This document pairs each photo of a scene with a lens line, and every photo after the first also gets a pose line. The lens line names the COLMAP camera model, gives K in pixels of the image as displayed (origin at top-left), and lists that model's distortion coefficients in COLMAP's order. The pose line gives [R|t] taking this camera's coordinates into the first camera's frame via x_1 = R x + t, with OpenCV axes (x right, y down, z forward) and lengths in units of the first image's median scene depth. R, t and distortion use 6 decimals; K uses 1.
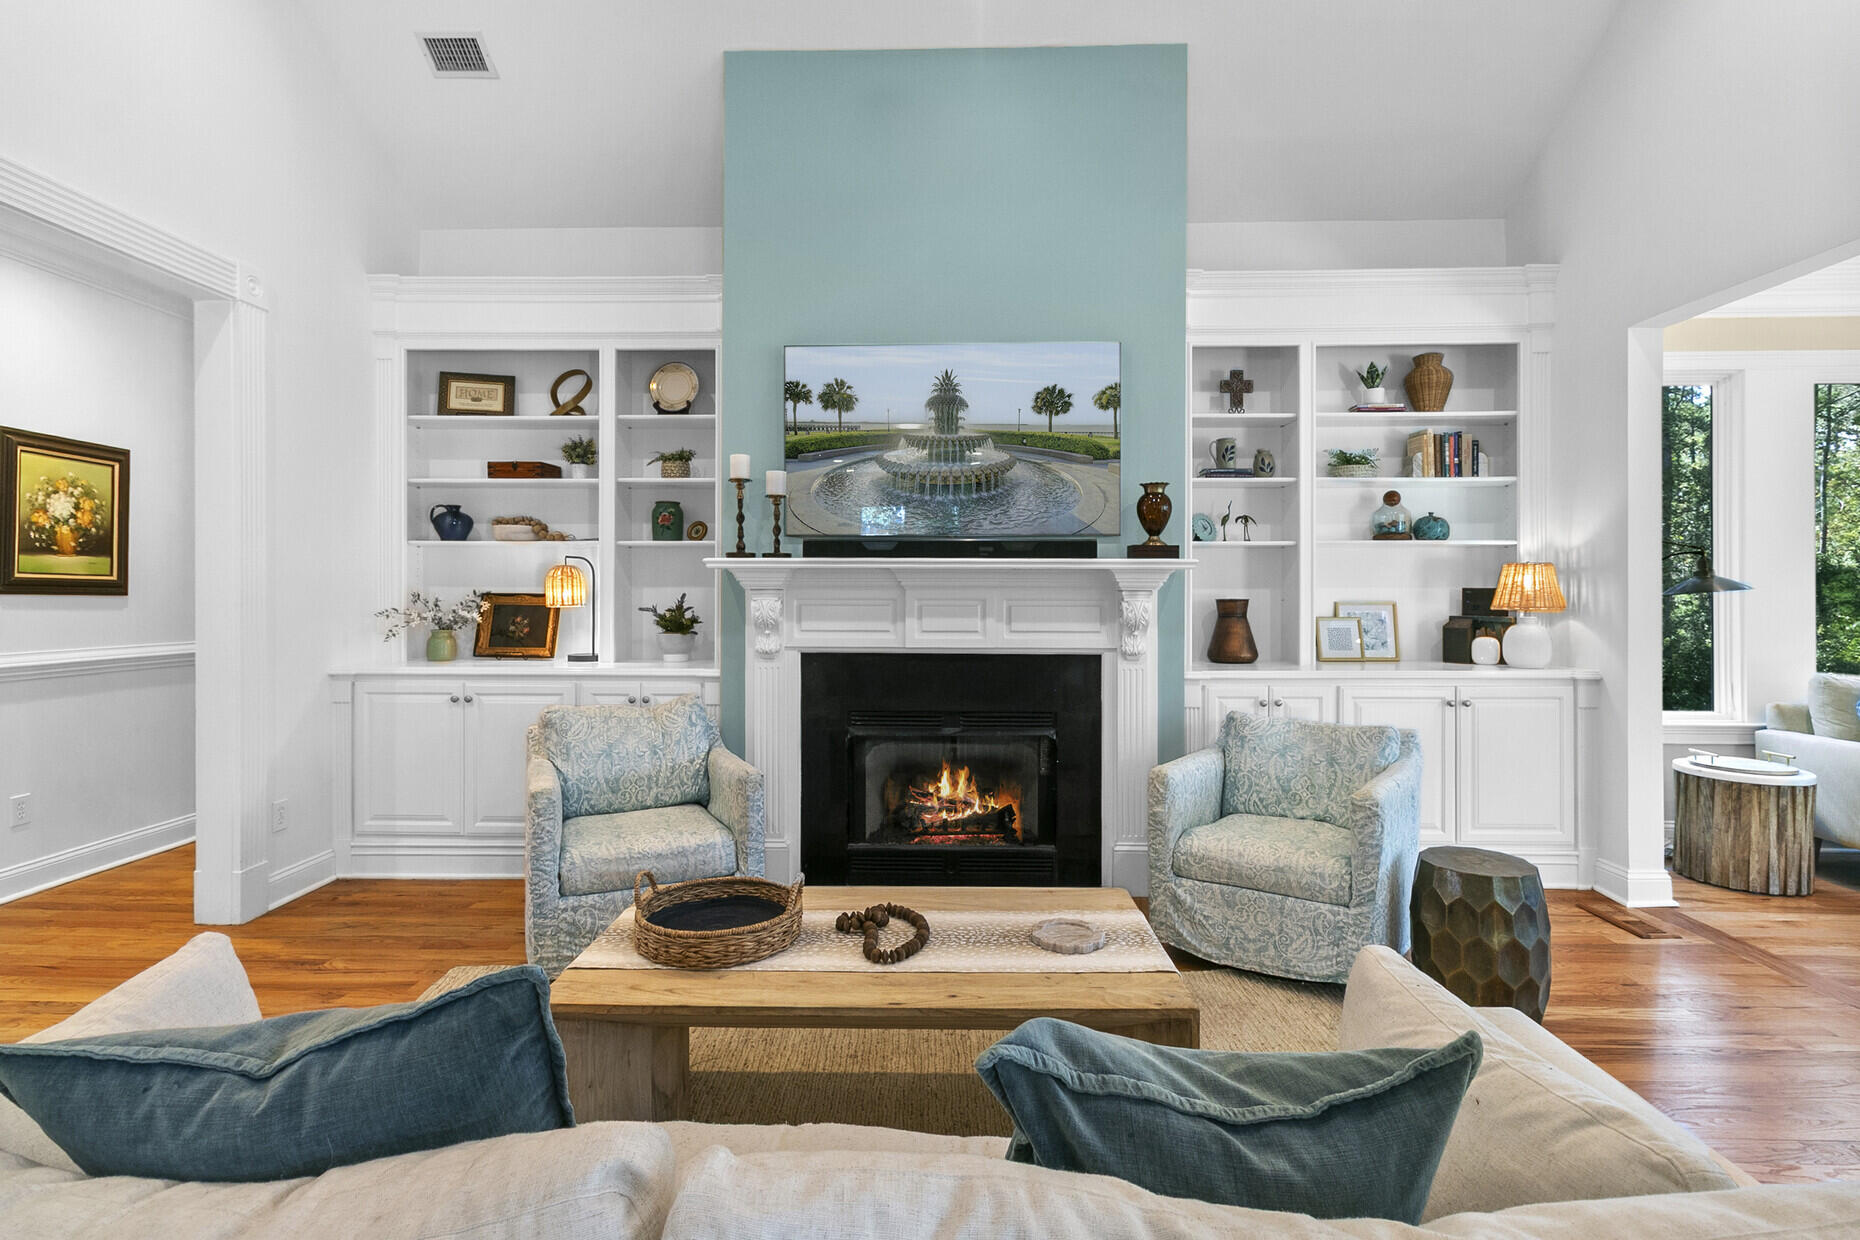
lens RADIAL K [[866.7, 0, 934.9], [0, 866.7, 590.3], [0, 0, 1]] dist [0.004514, 0.000525]
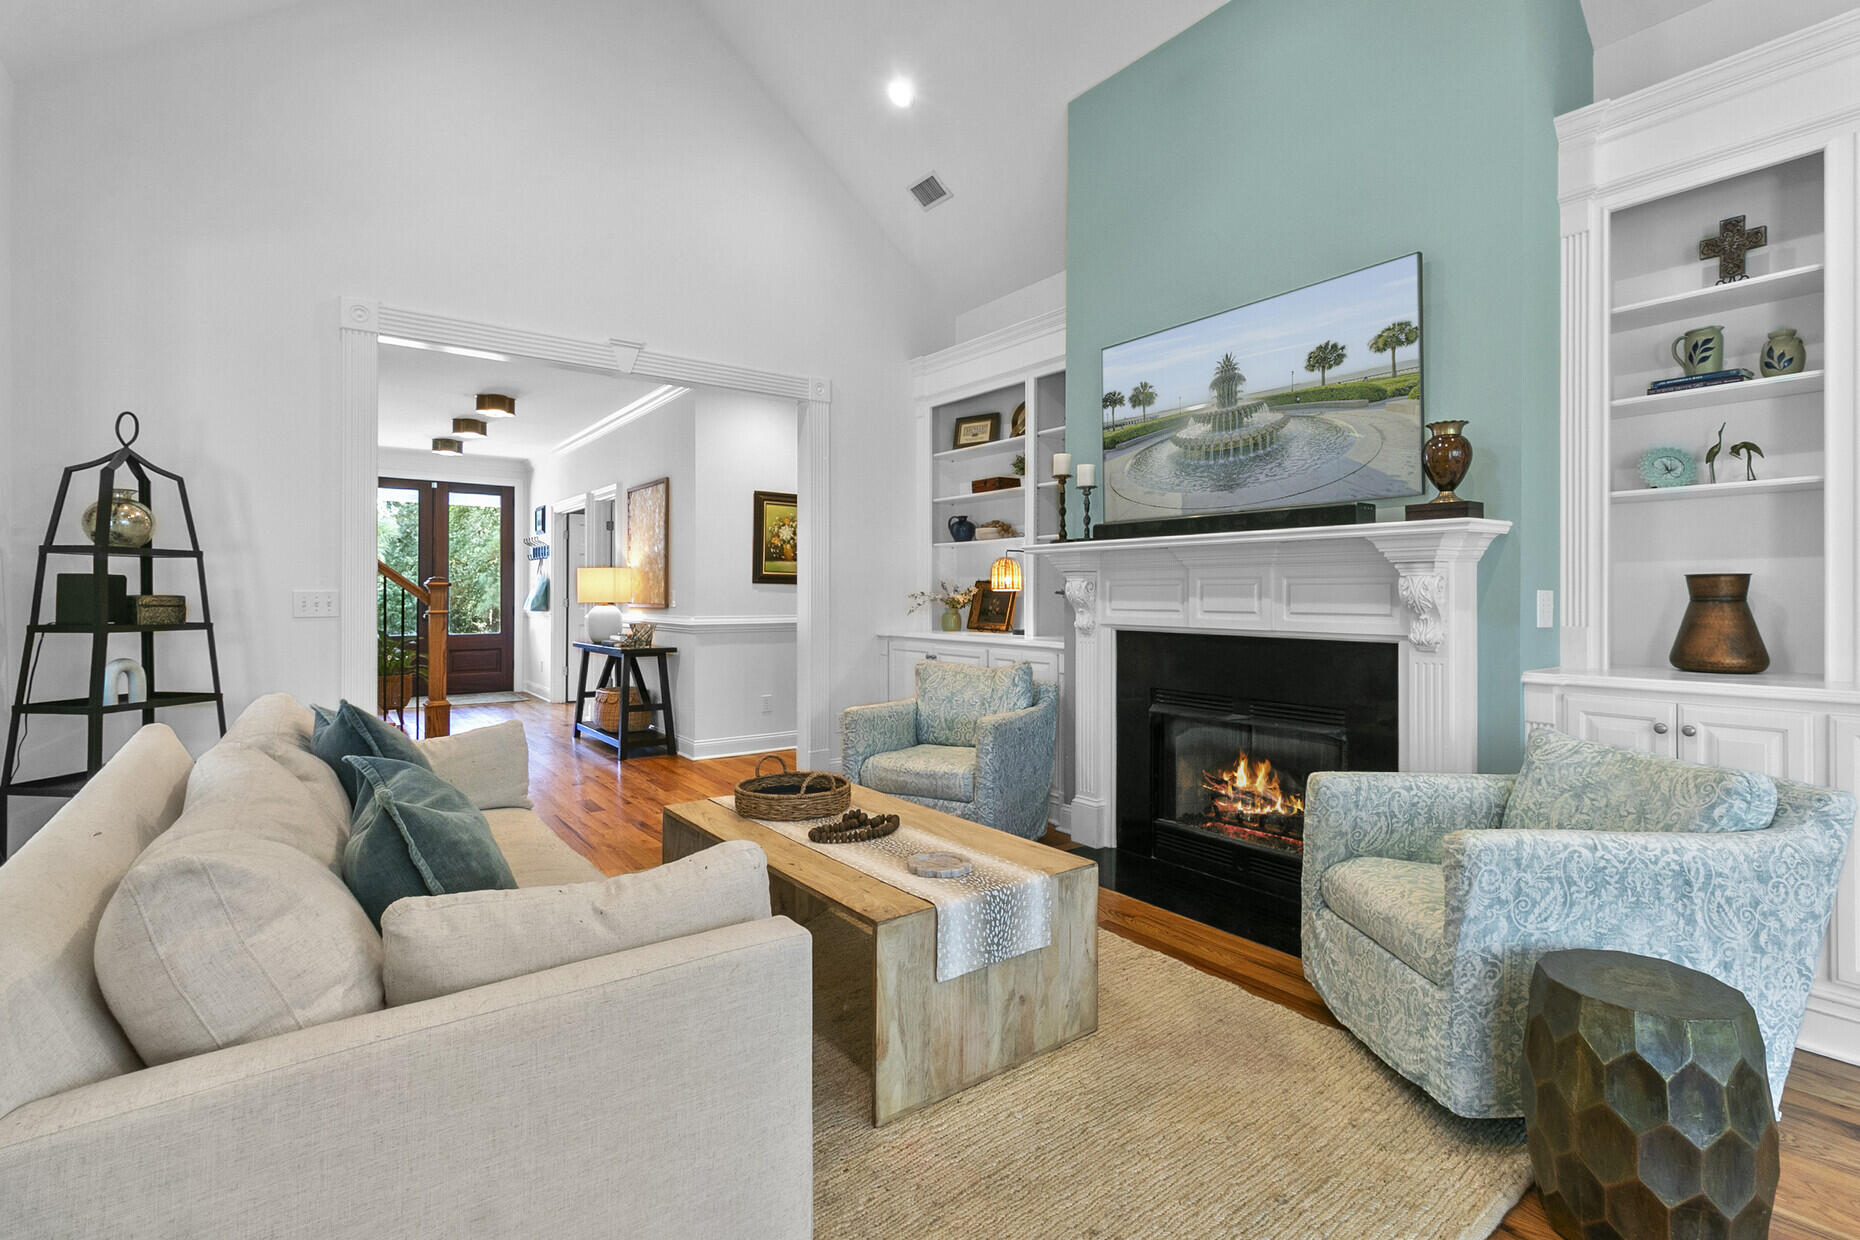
lens RADIAL K [[855.4, 0, 948.4], [0, 855.4, 591.4], [0, 0, 1]] dist [-0.000135, 0.000211]
pose [[0.630397, -0.003982, -0.776263, 0.536193], [0.005010, 0.999987, -0.001061, 0.023794], [0.776257, -0.003221, 0.630409, 0.166497]]
